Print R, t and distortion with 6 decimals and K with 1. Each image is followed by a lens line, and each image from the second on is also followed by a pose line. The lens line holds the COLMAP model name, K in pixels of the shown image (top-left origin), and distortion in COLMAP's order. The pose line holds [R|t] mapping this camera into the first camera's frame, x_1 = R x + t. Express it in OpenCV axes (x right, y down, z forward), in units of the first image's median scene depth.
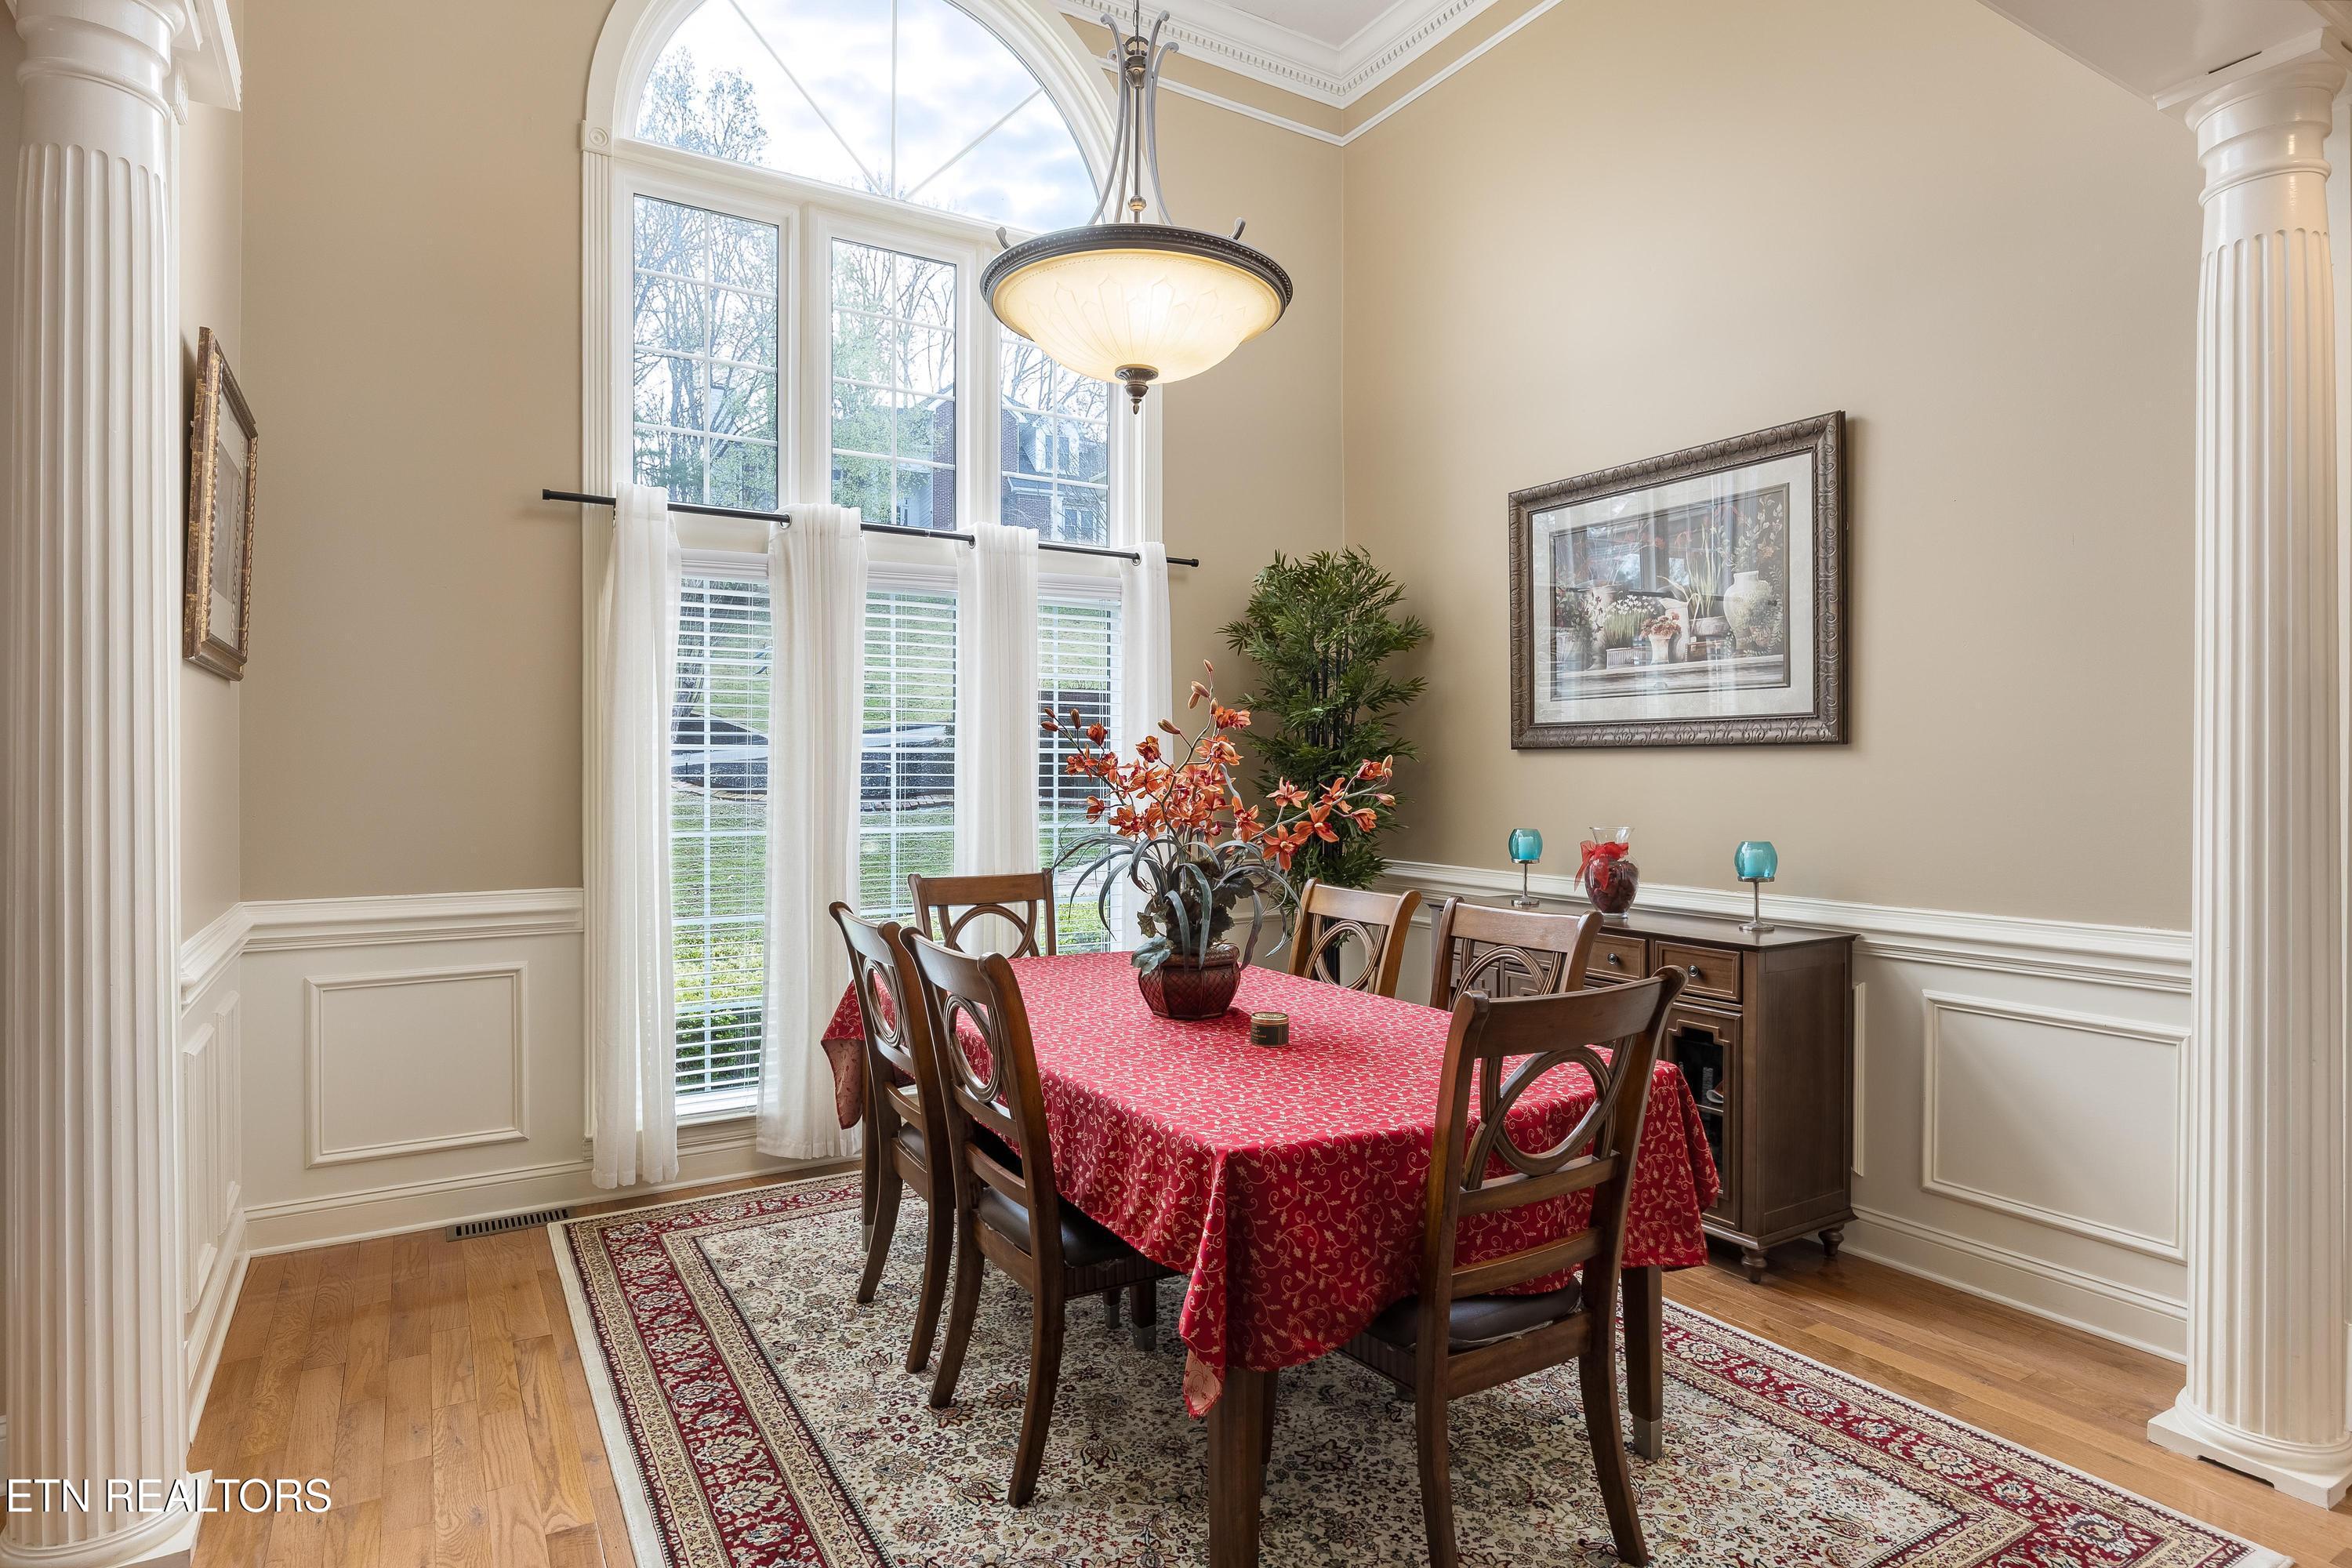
lens RADIAL K [[1220.7, 0, 1177.9], [0, 1220.7, 761.3], [0, 0, 1]] dist [-0.000491, 0.000194]
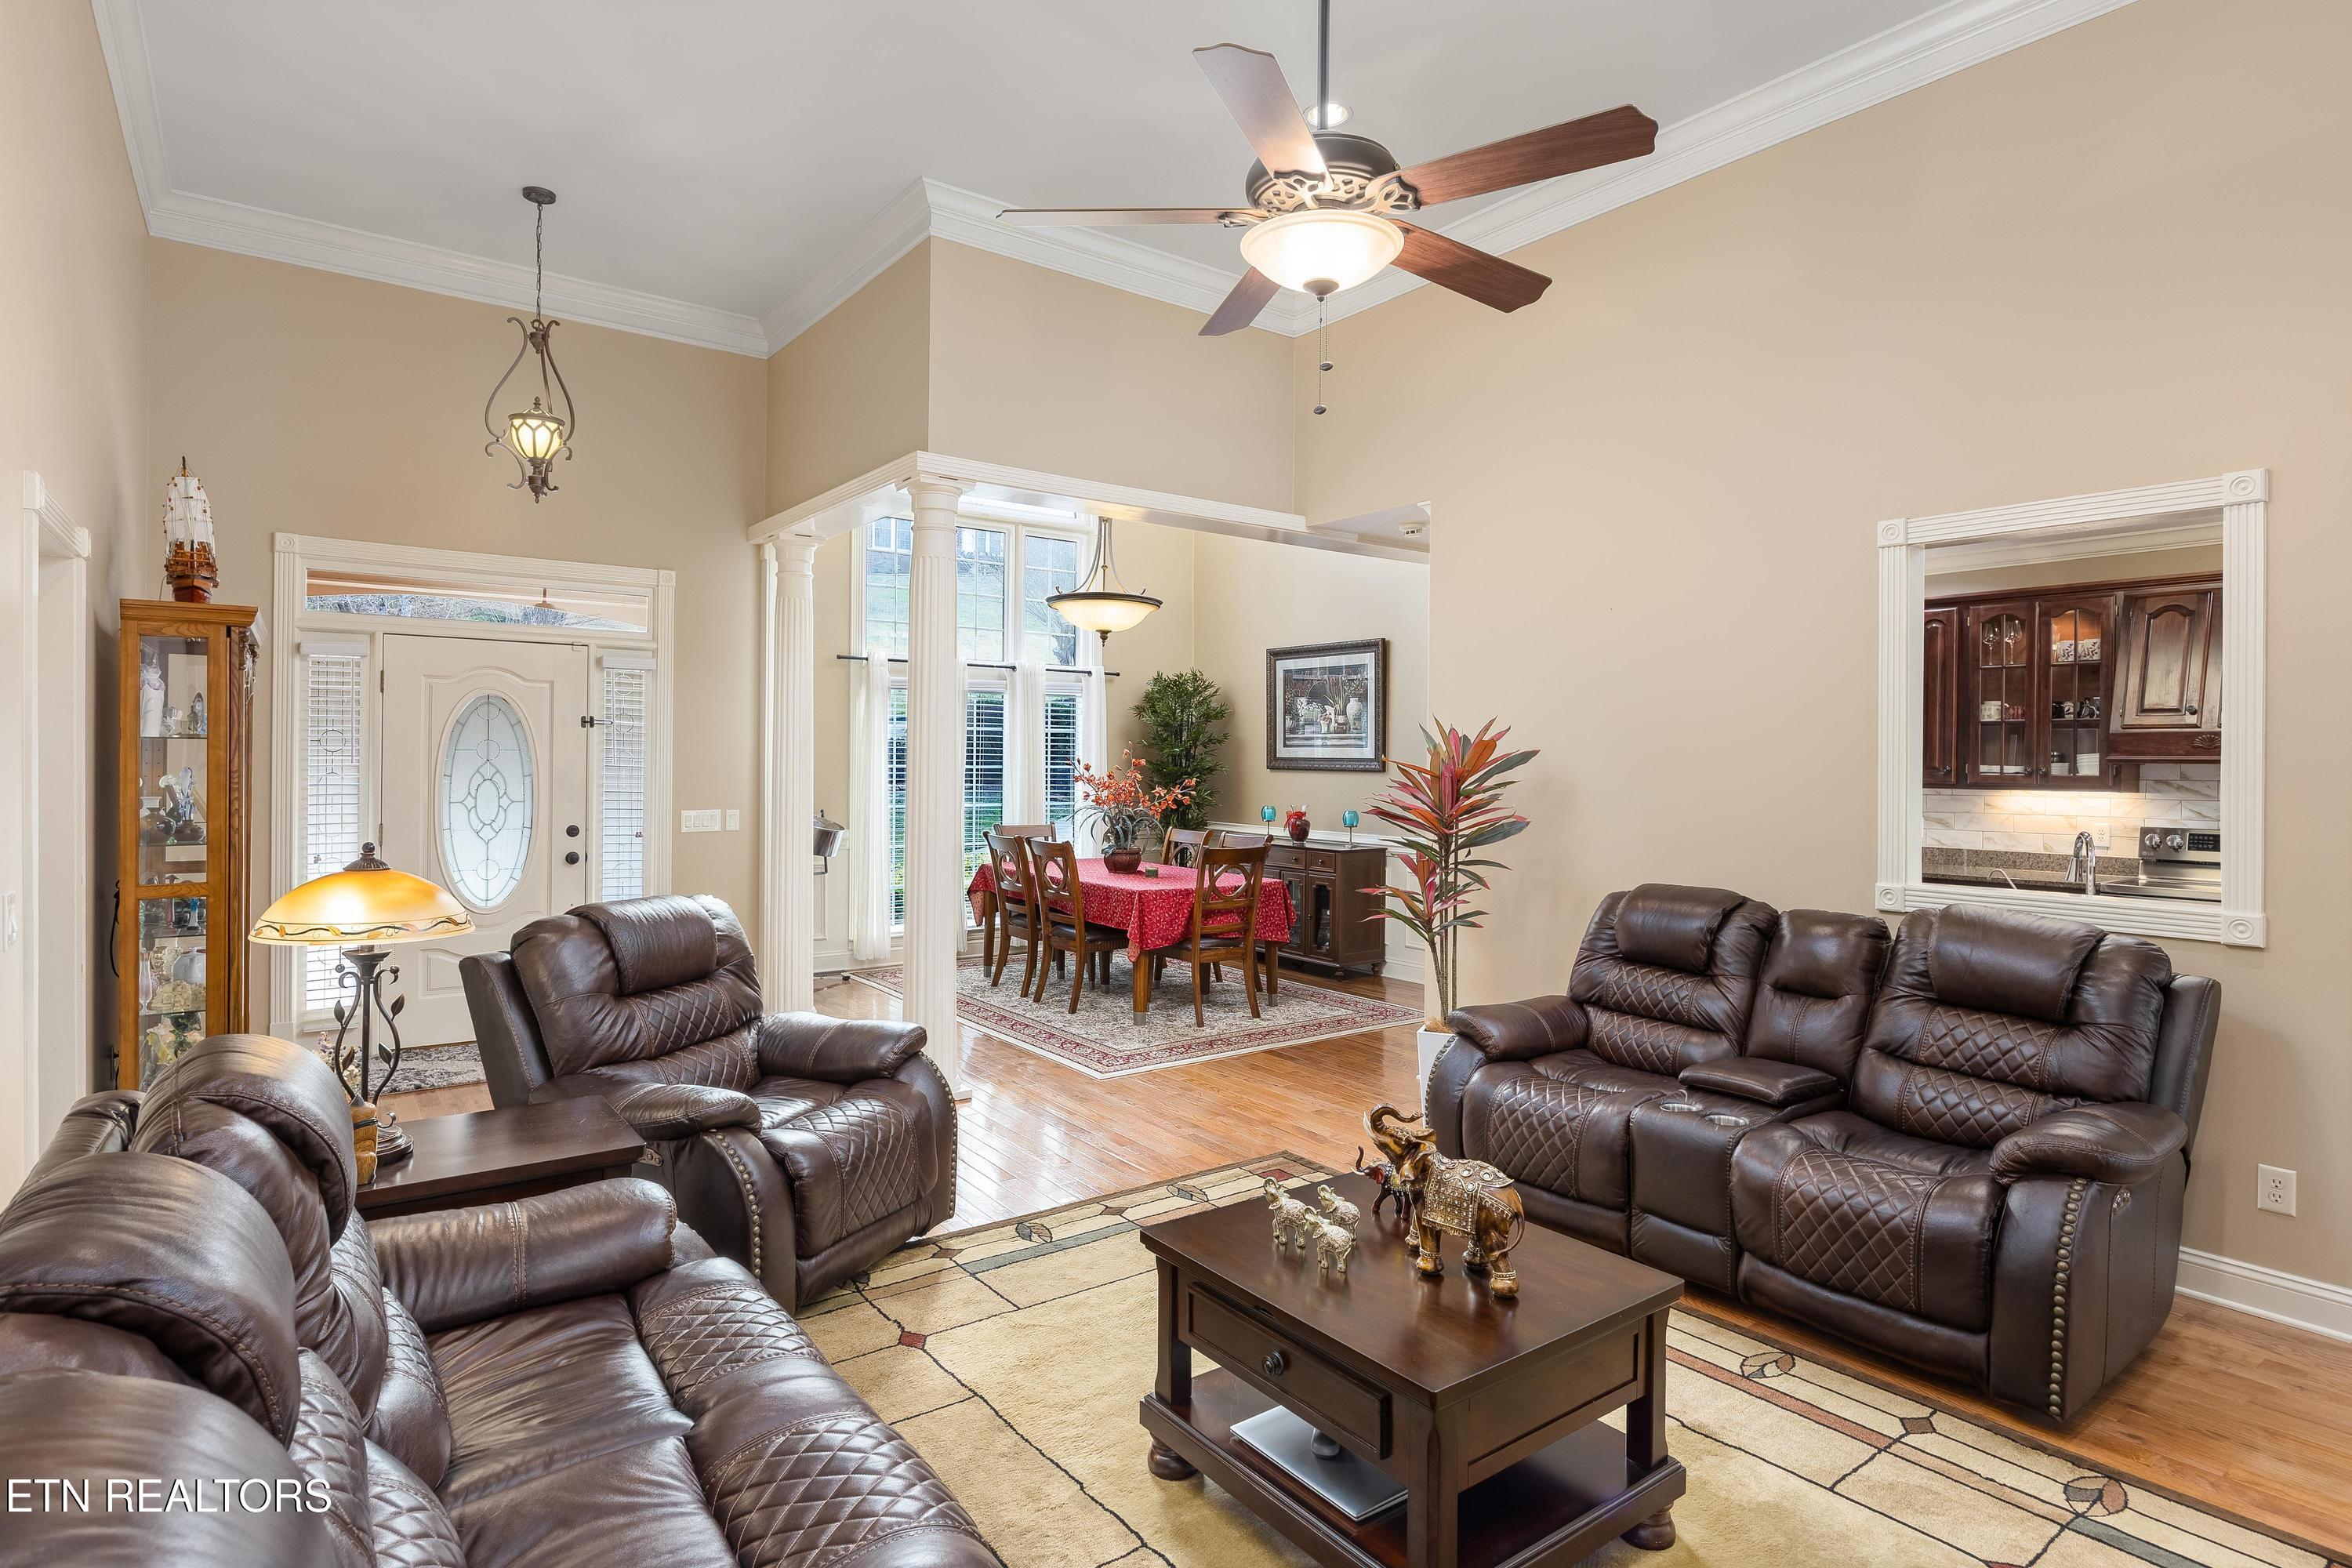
lens RADIAL K [[1220.7, 0, 1177.9], [0, 1220.7, 761.3], [0, 0, 1]] dist [-0.000491, 0.000194]
pose [[0.995850, 0.008824, 0.090583, -0.094435], [-0.009865, 0.999890, 0.011040, -0.057298], [-0.090476, -0.011888, 0.995828, -1.403044]]
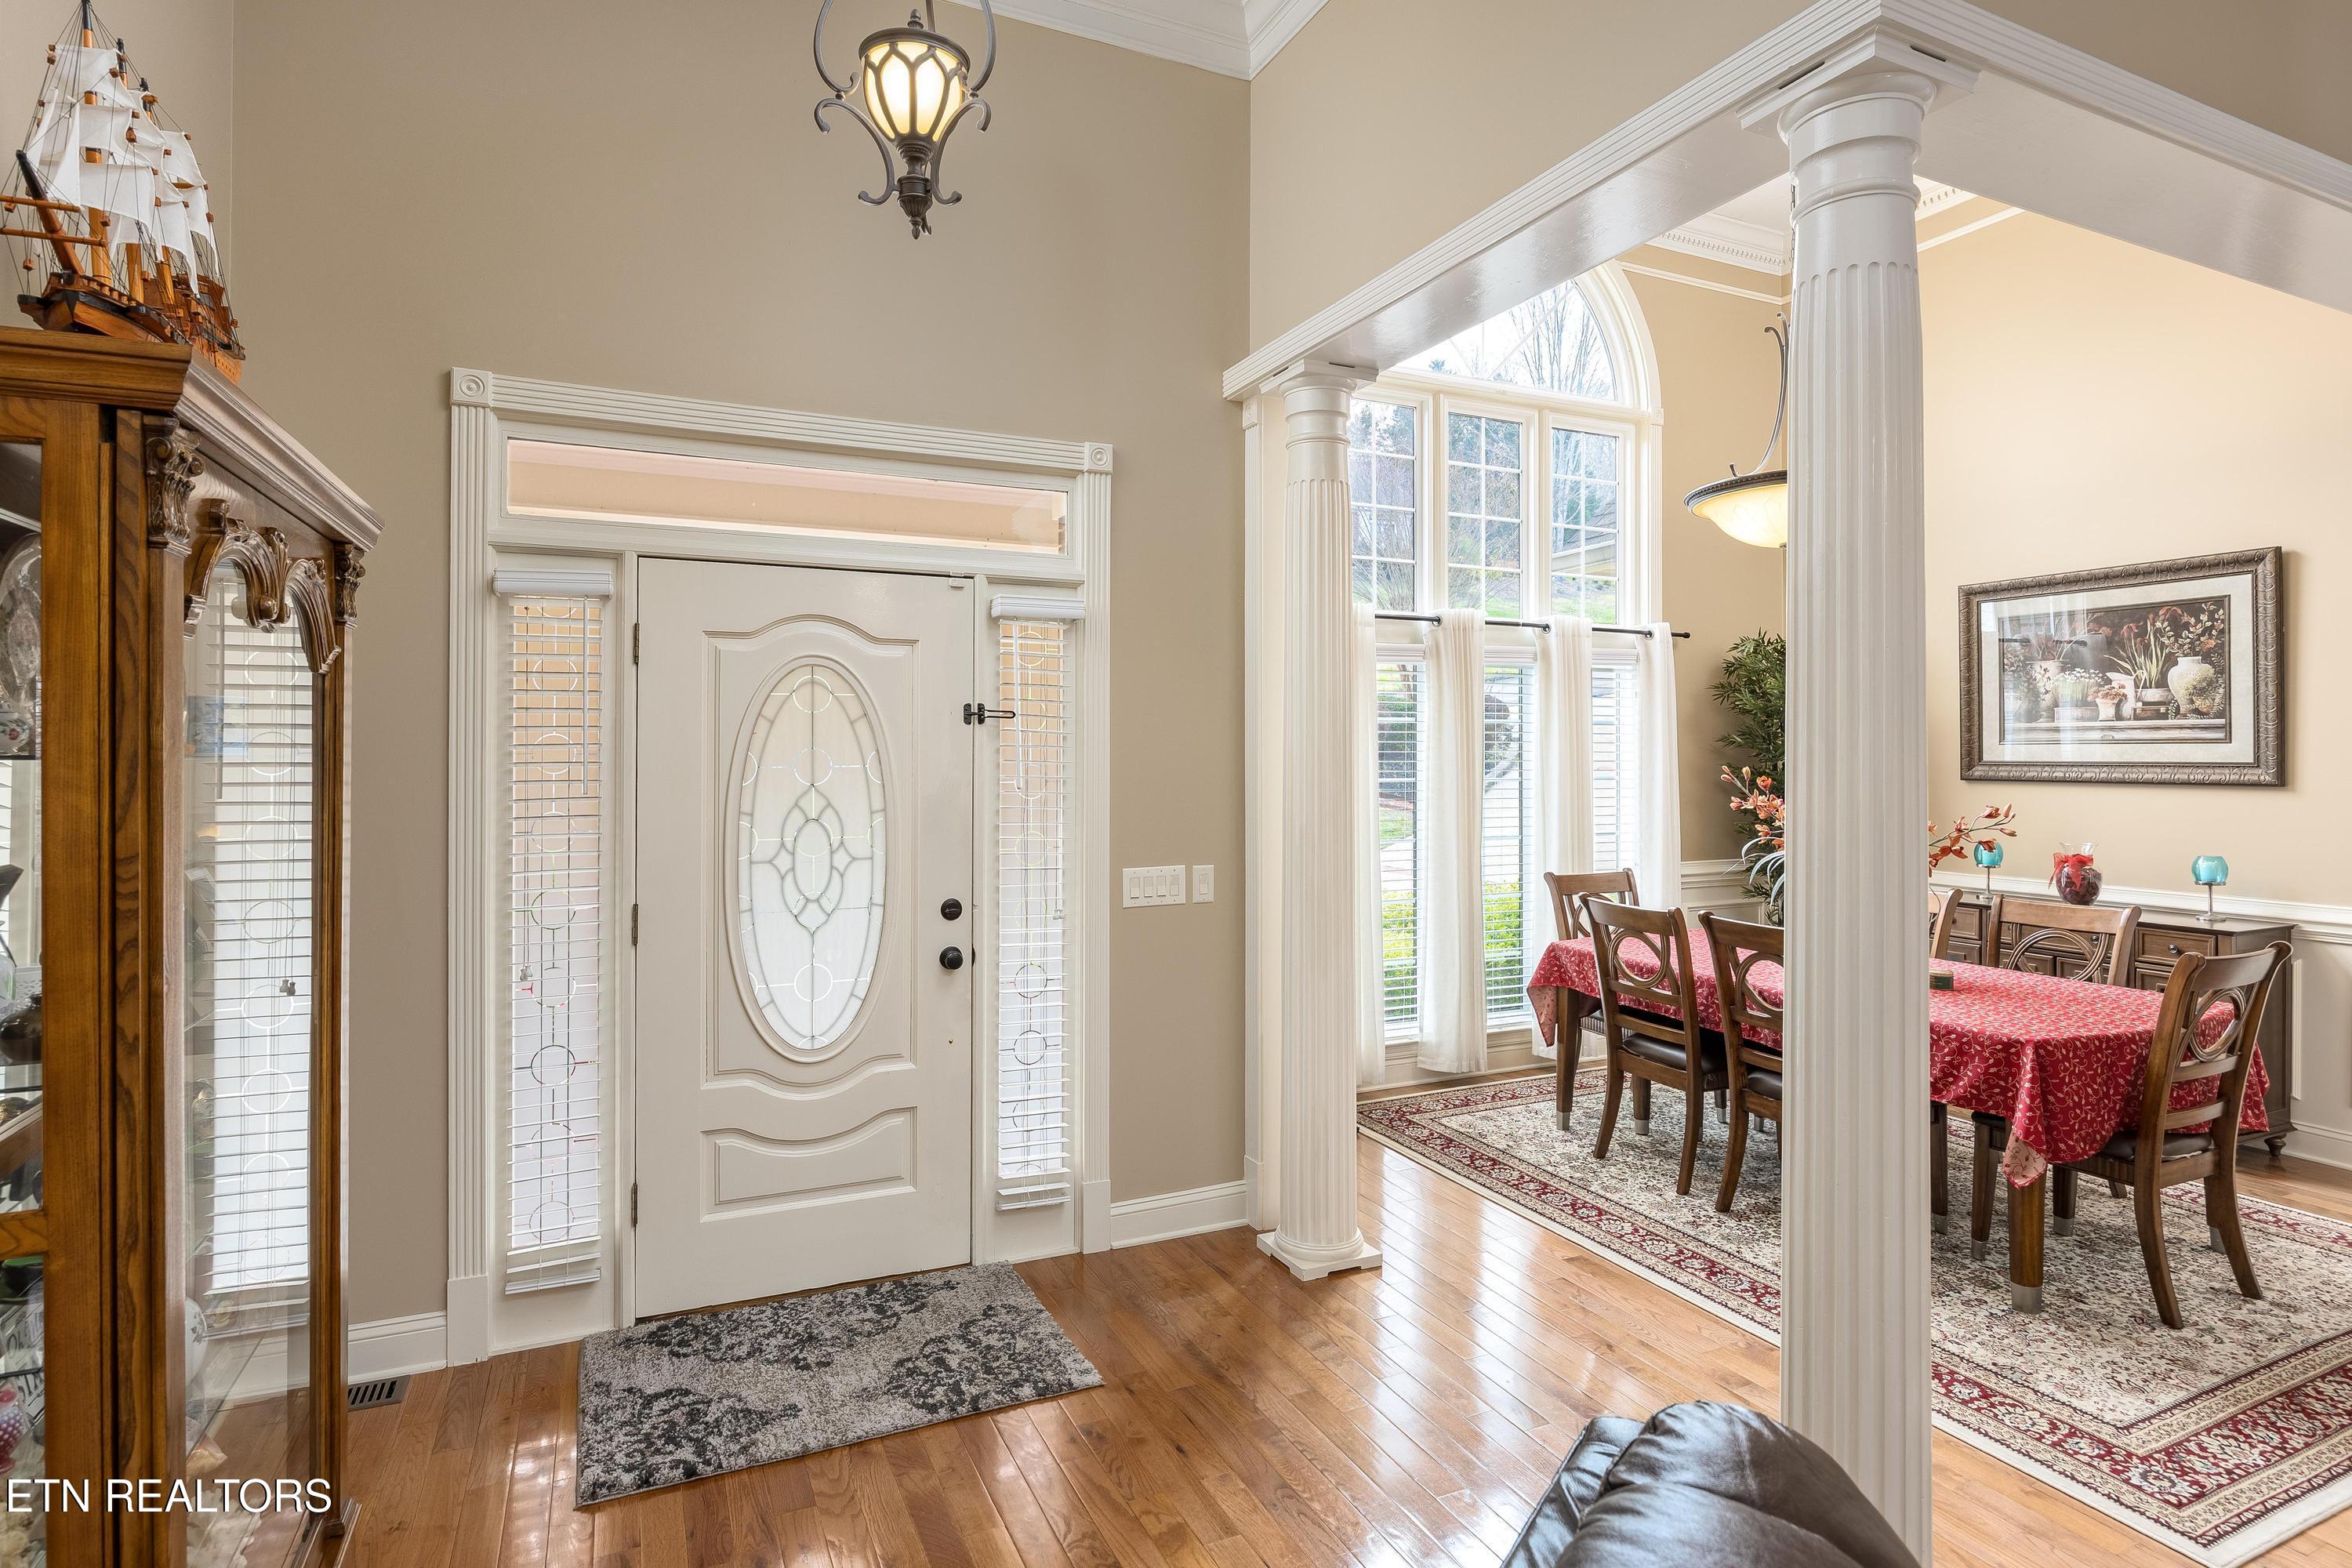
lens RADIAL K [[1184.3, 0, 1176.4], [0, 1184.3, 739.2], [0, 0, 1]] dist [-0.002672, -0.002170]
pose [[0.993859, -0.002685, -0.110622, -0.538640], [0.001929, 0.999974, -0.006938, -0.059268], [0.110638, 0.006682, 0.993838, -0.456073]]
